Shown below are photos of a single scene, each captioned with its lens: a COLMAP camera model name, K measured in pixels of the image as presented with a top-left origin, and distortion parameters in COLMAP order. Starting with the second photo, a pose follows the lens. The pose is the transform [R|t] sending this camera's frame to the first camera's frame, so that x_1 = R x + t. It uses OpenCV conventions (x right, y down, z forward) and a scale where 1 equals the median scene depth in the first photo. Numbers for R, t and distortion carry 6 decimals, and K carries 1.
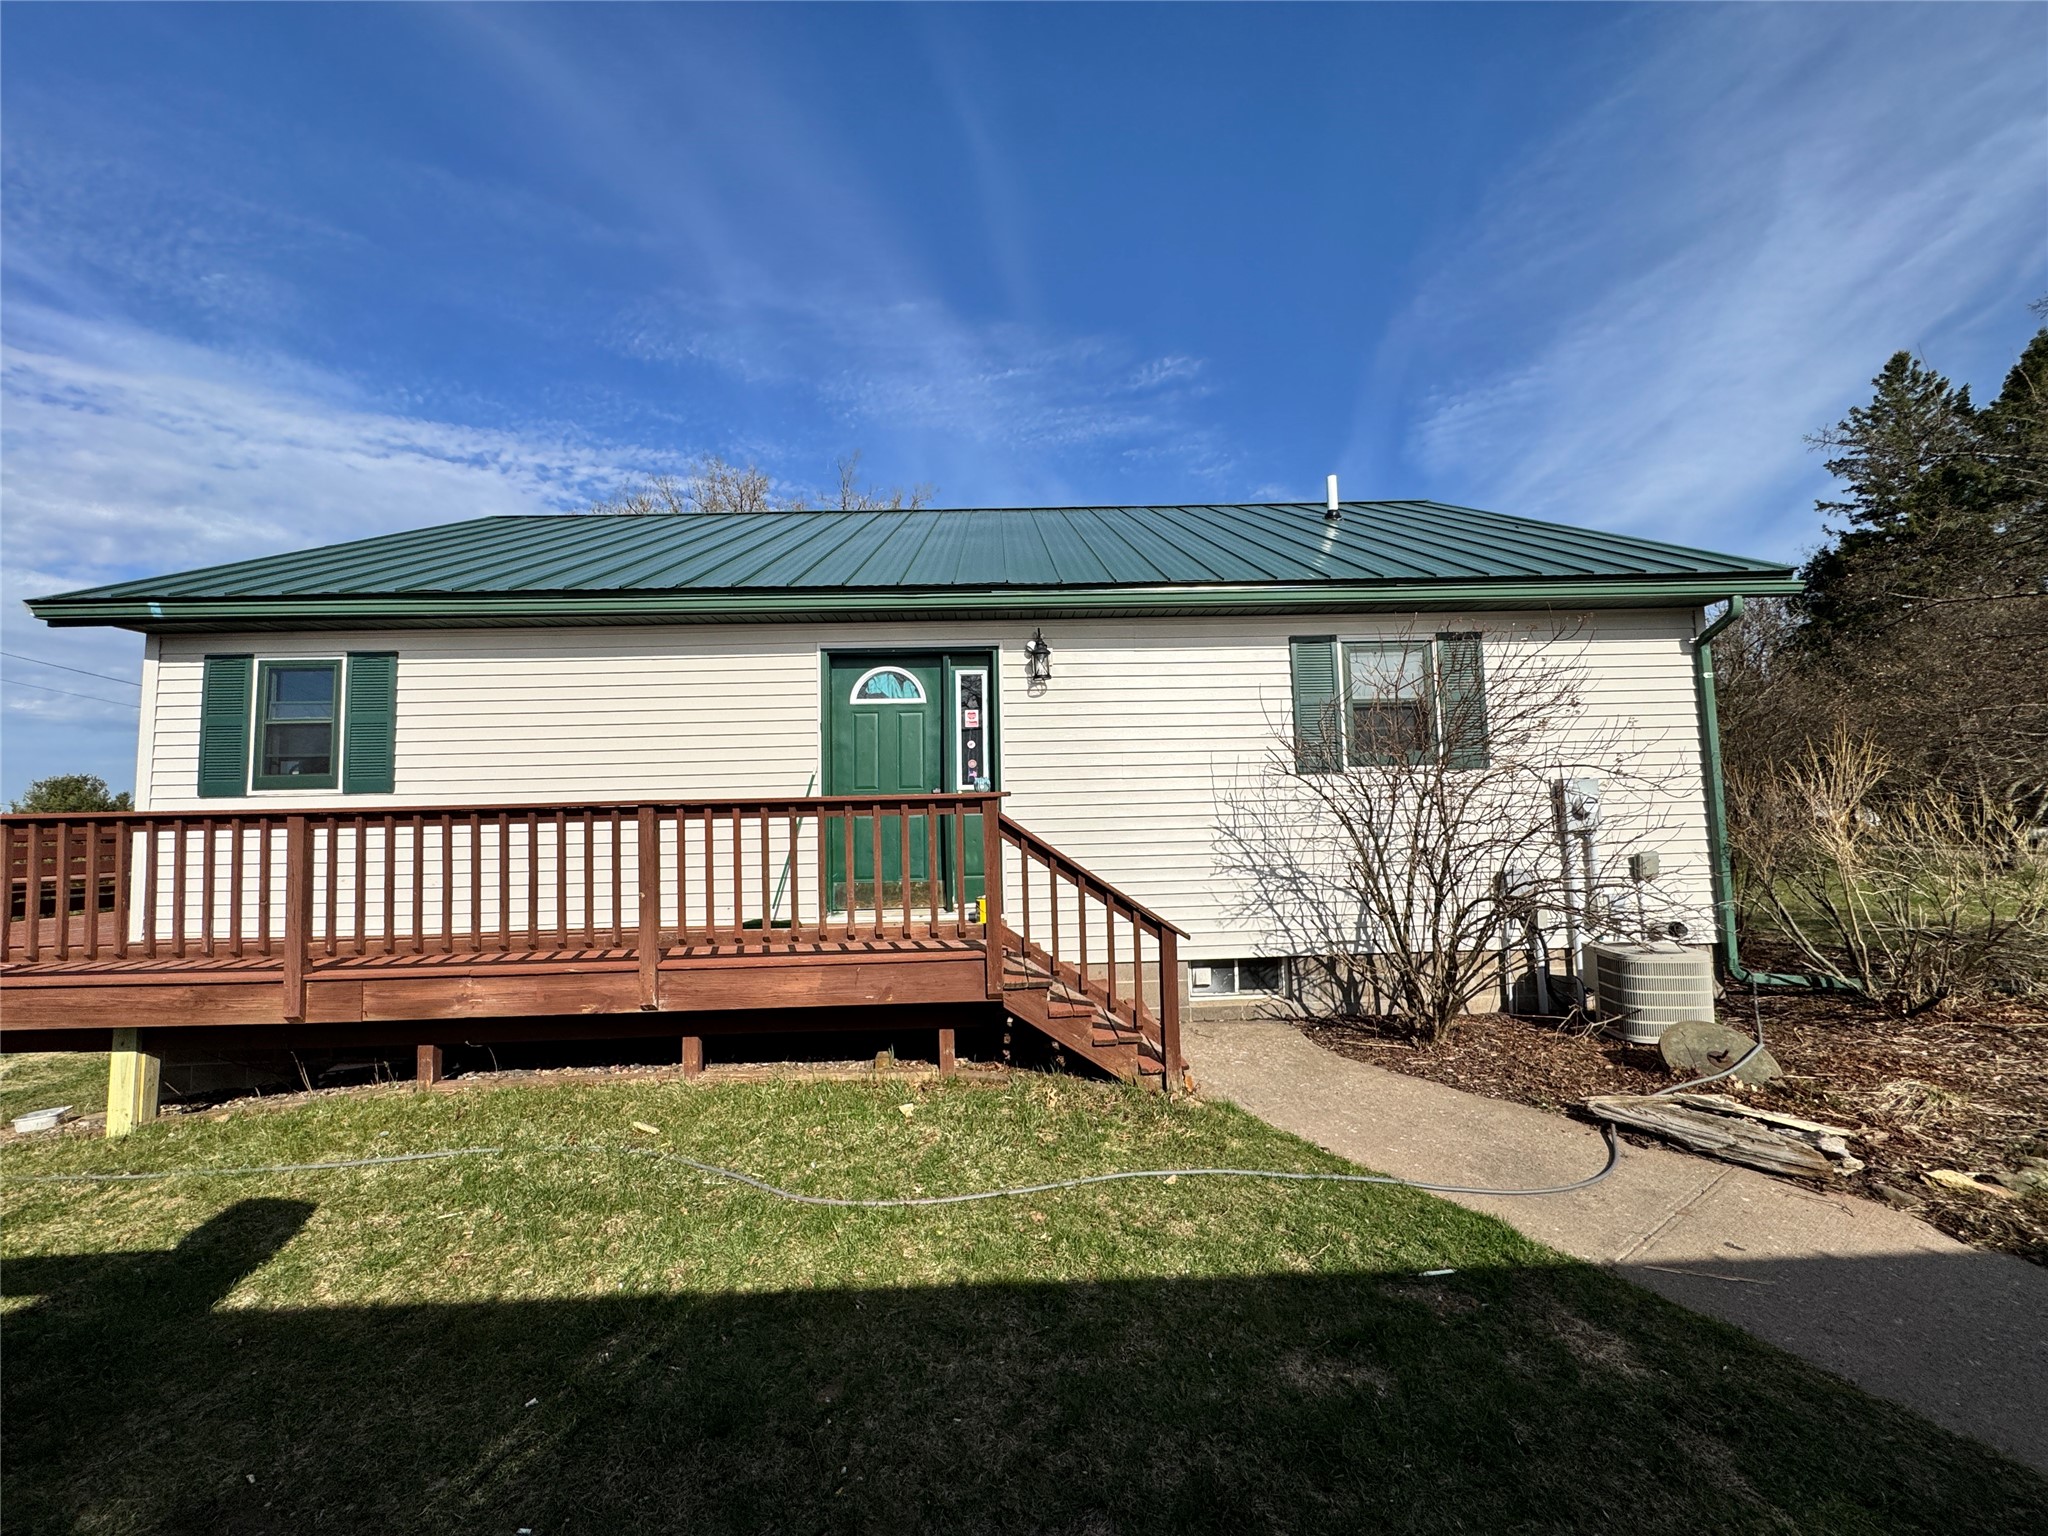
lens RADIAL K [[826.4, 0, 1018.4], [0, 826.4, 783.7], [0, 0, 1]] dist [-0.001101, 0.000211]
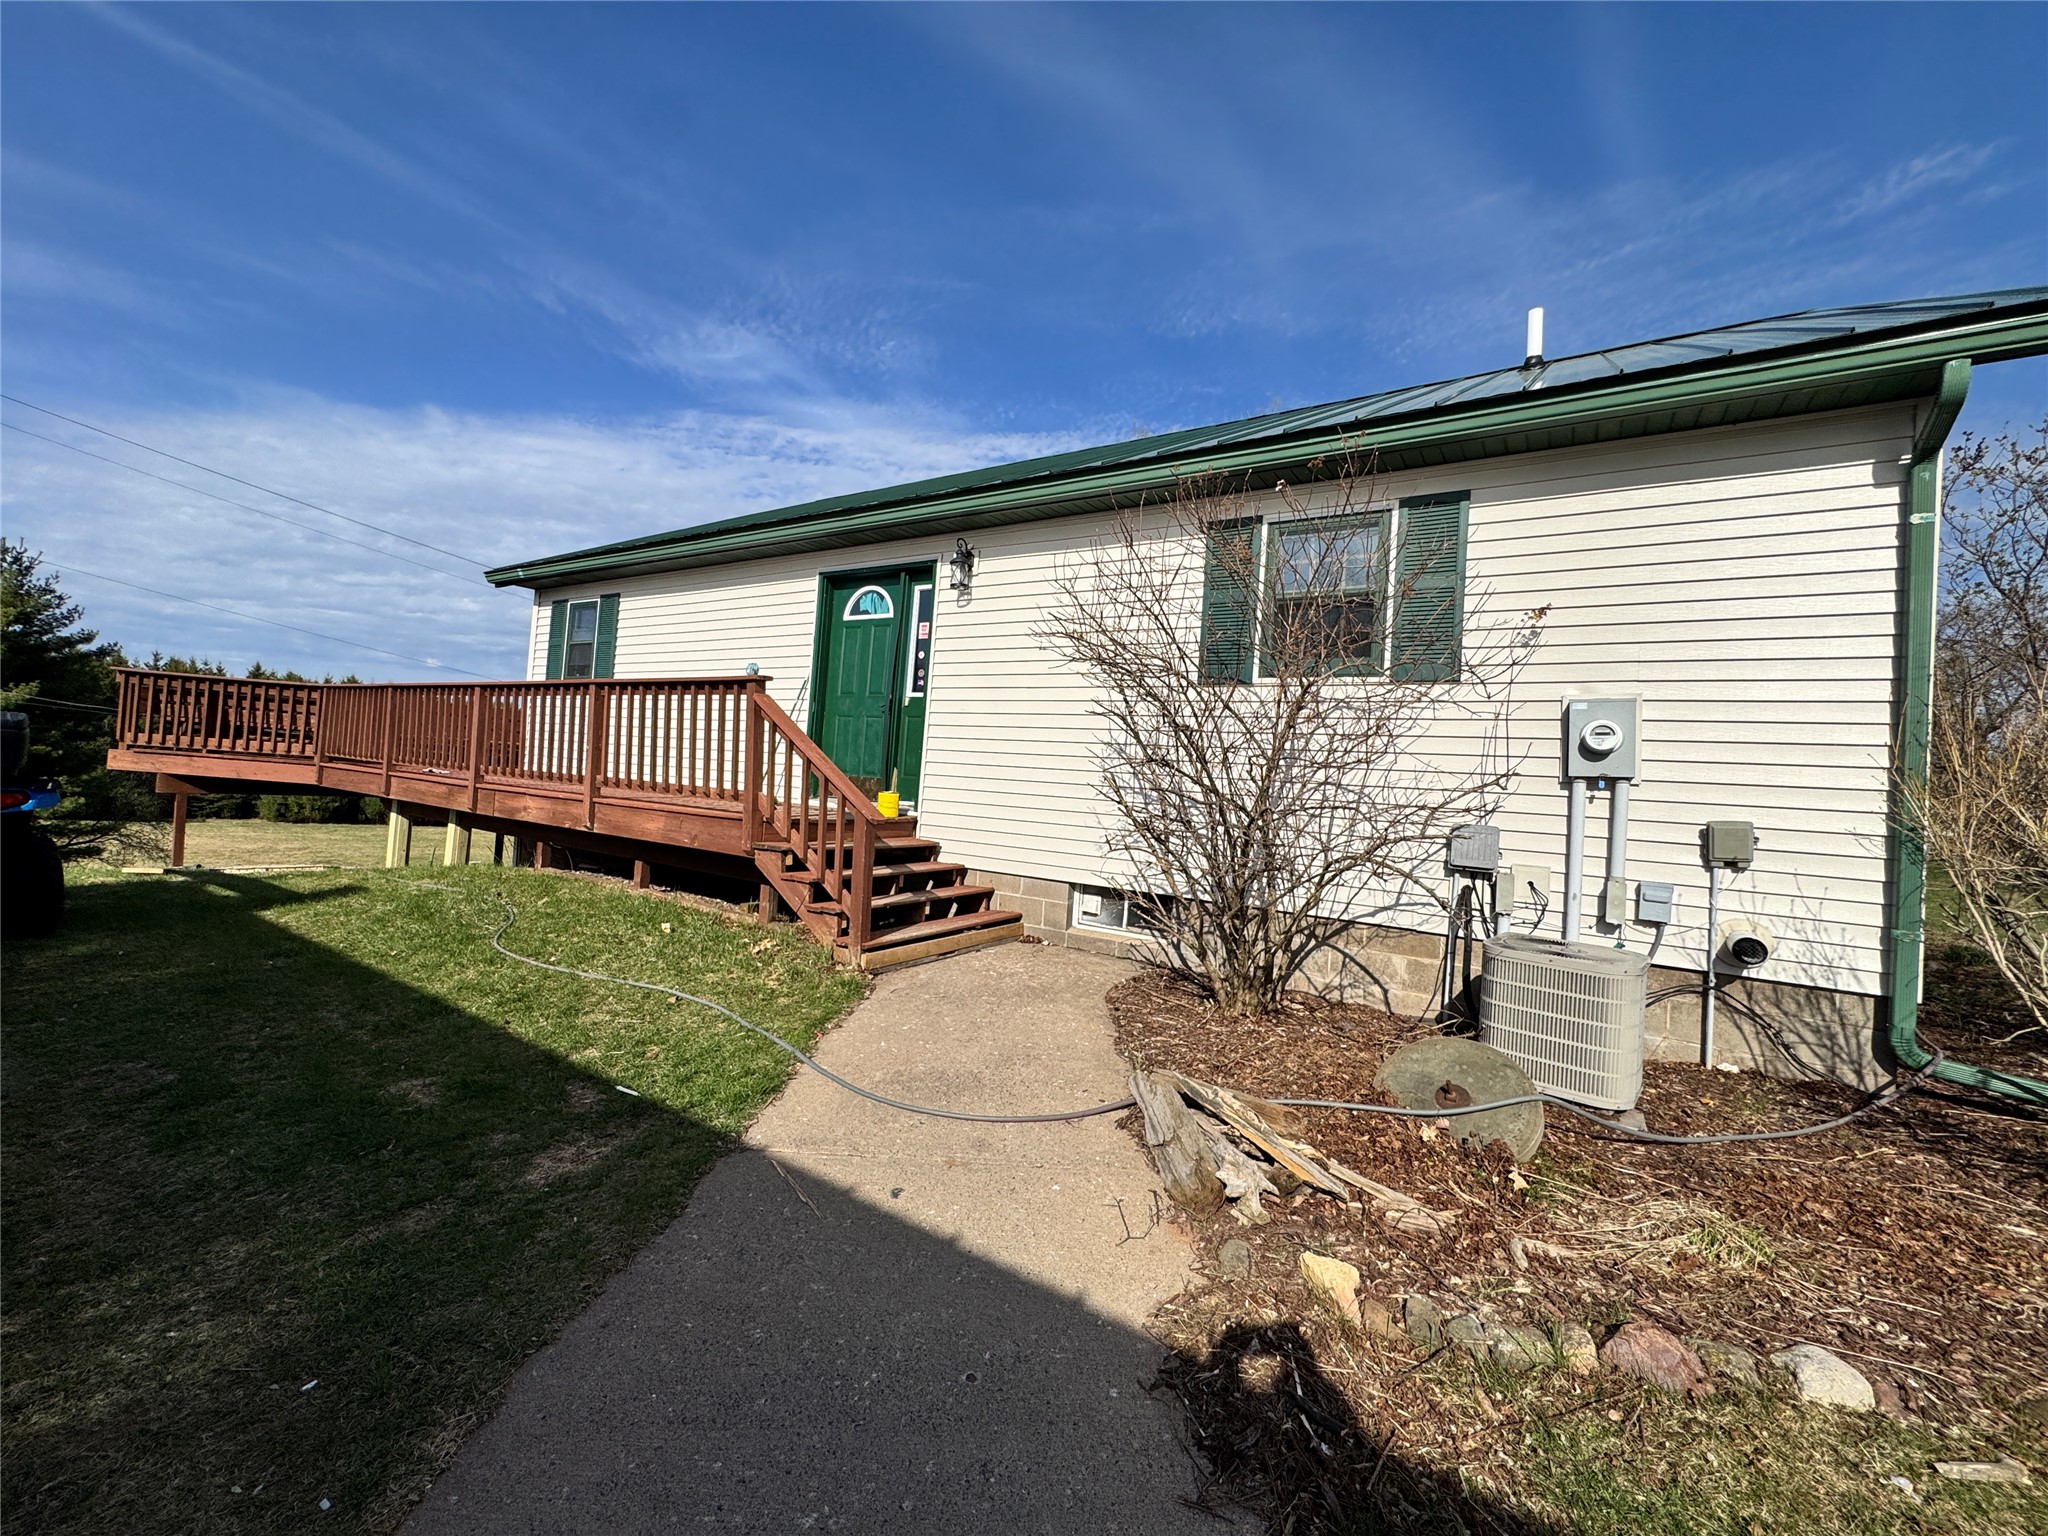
lens RADIAL K [[811.8, 0, 1026.3], [0, 811.8, 833.6], [0, 0, 1]] dist [0.000221, -0.000174]
pose [[0.818005, 0.114415, -0.563717, 0.667041], [-0.059662, 0.991608, 0.114688, 0.052100], [0.572108, -0.060183, 0.817967, 0.206661]]
